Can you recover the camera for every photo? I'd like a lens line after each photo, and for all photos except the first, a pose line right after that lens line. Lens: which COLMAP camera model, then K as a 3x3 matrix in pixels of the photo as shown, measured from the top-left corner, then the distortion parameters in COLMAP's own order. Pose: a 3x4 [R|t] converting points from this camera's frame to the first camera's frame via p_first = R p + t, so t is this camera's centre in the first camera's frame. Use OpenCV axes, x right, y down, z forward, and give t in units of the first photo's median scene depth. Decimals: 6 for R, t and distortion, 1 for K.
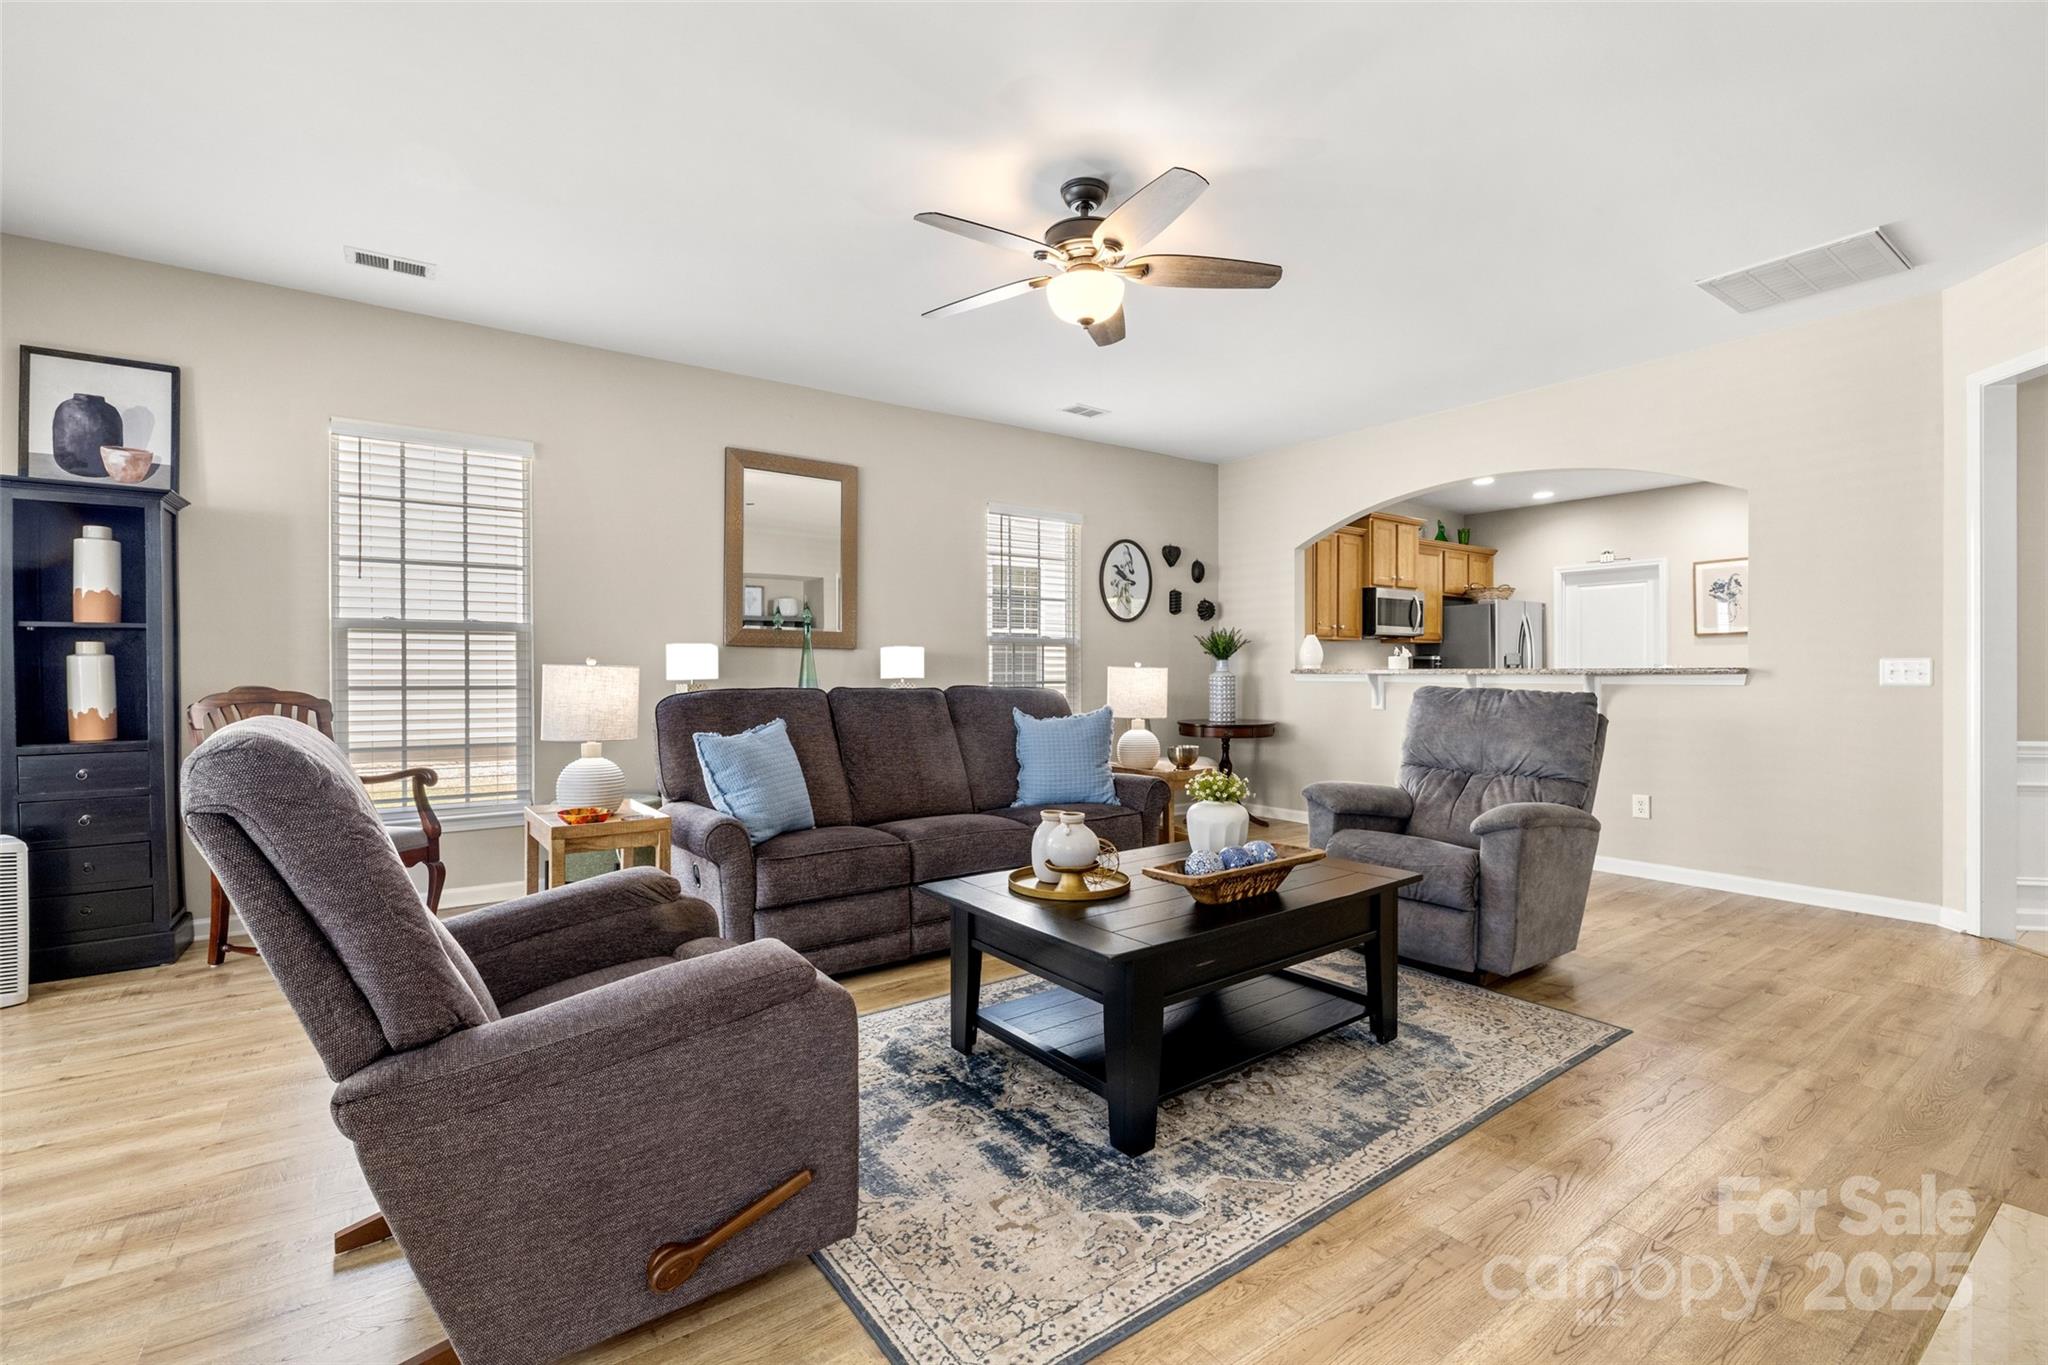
lens RADIAL K [[867.7, 0, 1024.0], [0, 867.7, 682.5], [0, 0, 1]] dist [-0.011276, 0.000583]
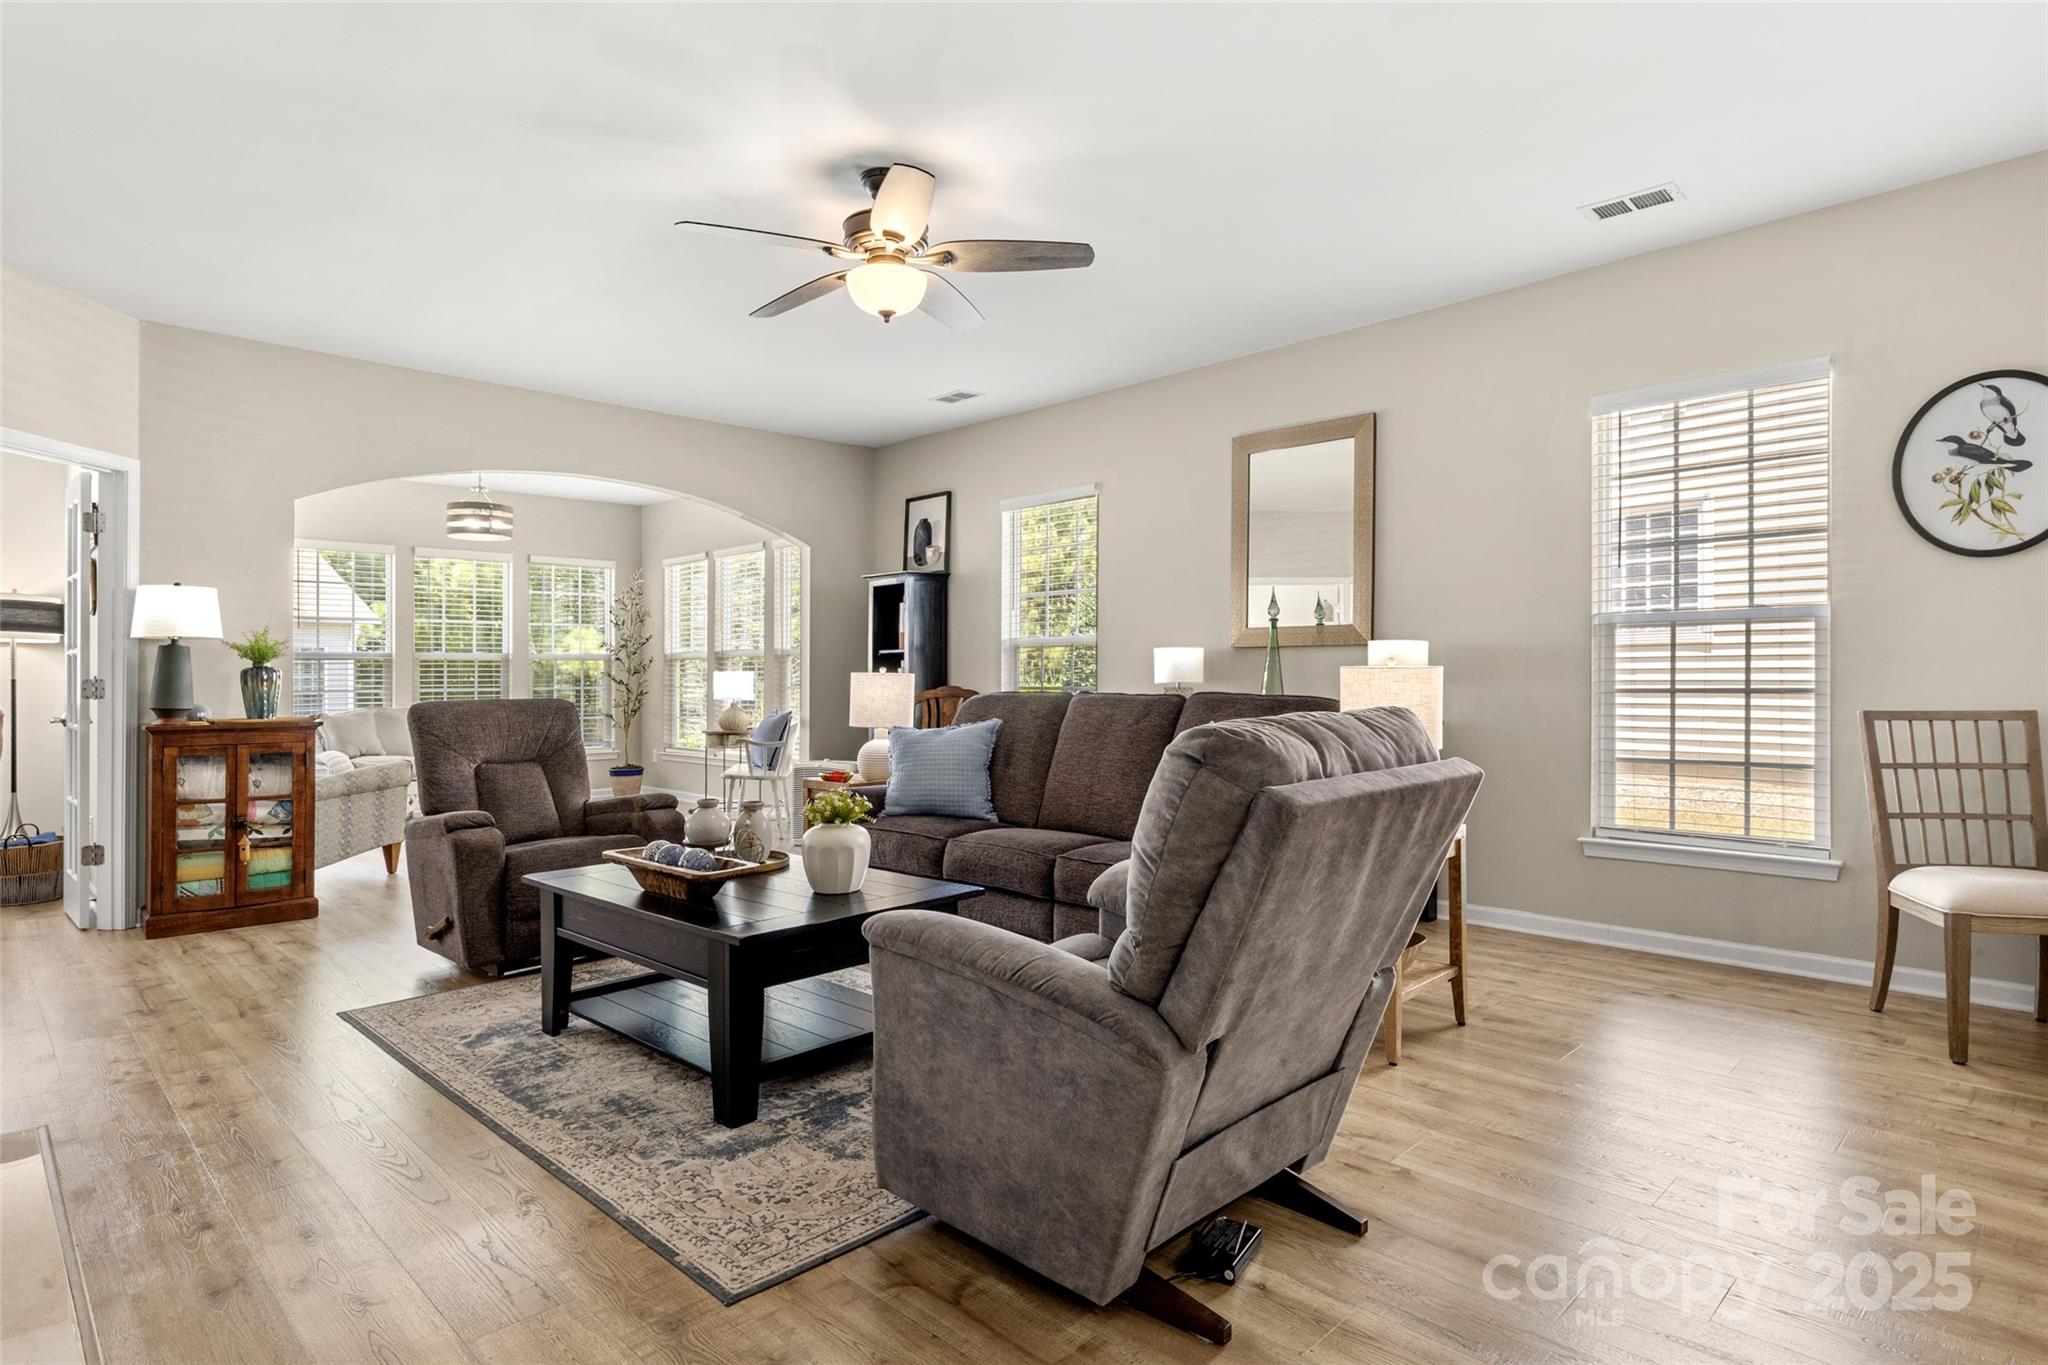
lens RADIAL K [[1079.8, 0, 1024.0], [0, 1079.8, 682.5], [0, 0, 1]] dist [0.022065, -0.002021]
pose [[0.179866, 0.005620, -0.983675, 1.288369], [-0.005030, 0.999976, 0.004794, -0.016349], [0.983678, 0.004086, 0.179890, 0.938374]]
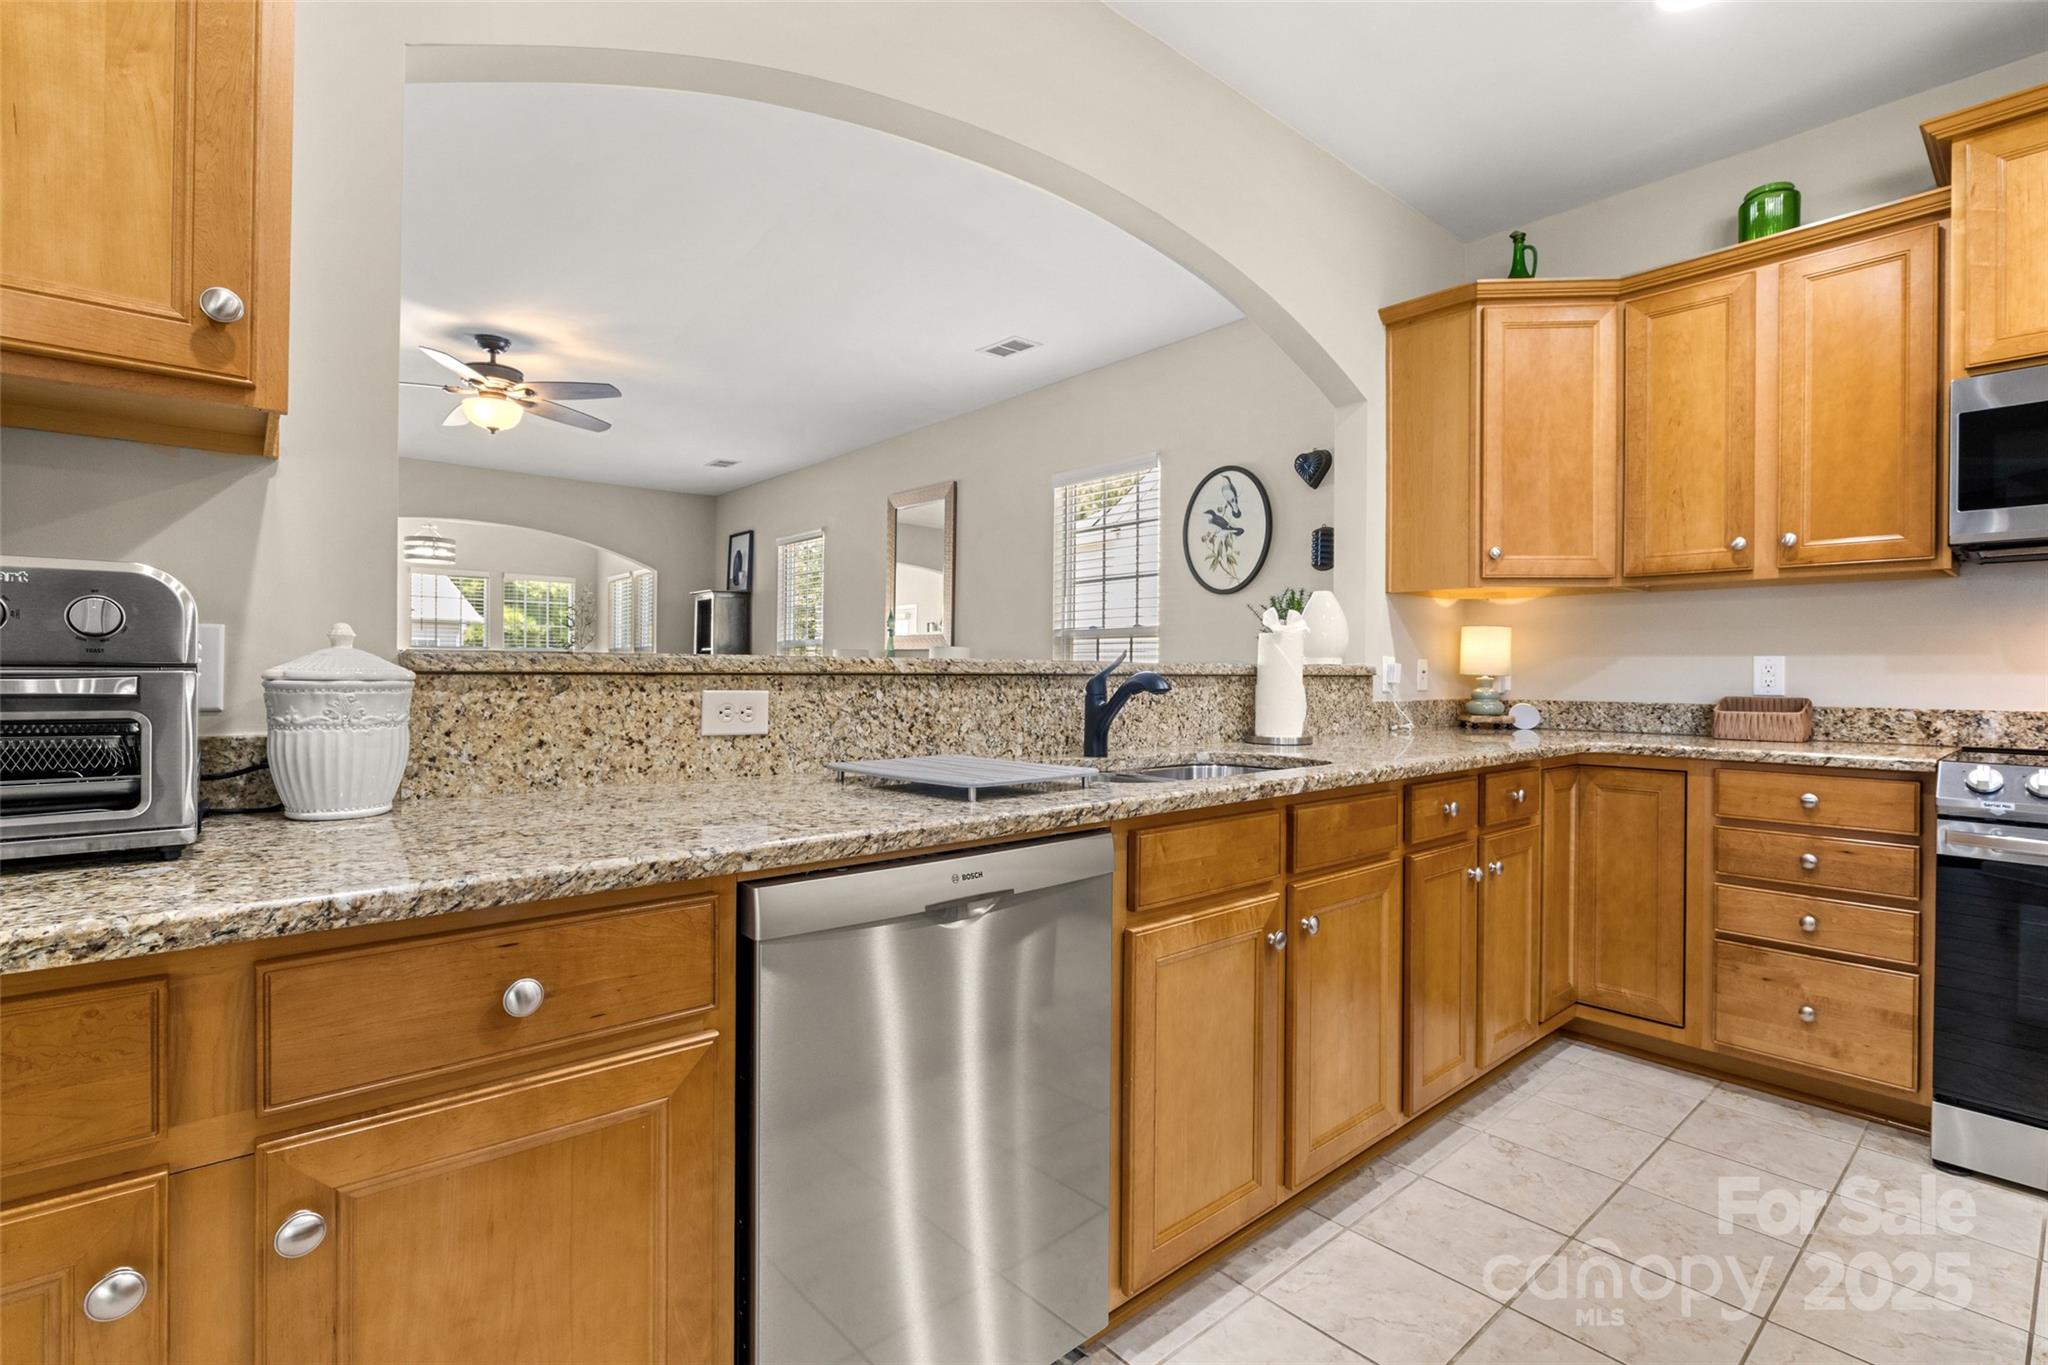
lens RADIAL K [[935.5, 0, 1021.6], [0, 935.5, 671.4], [0, 0, 1]] dist [-0.010048, 0.001417]
pose [[0.105352, 0.002633, -0.994431, 1.748087], [-0.018760, 0.999824, 0.000660, -0.026529], [0.994258, 0.018586, 0.105383, 1.746109]]
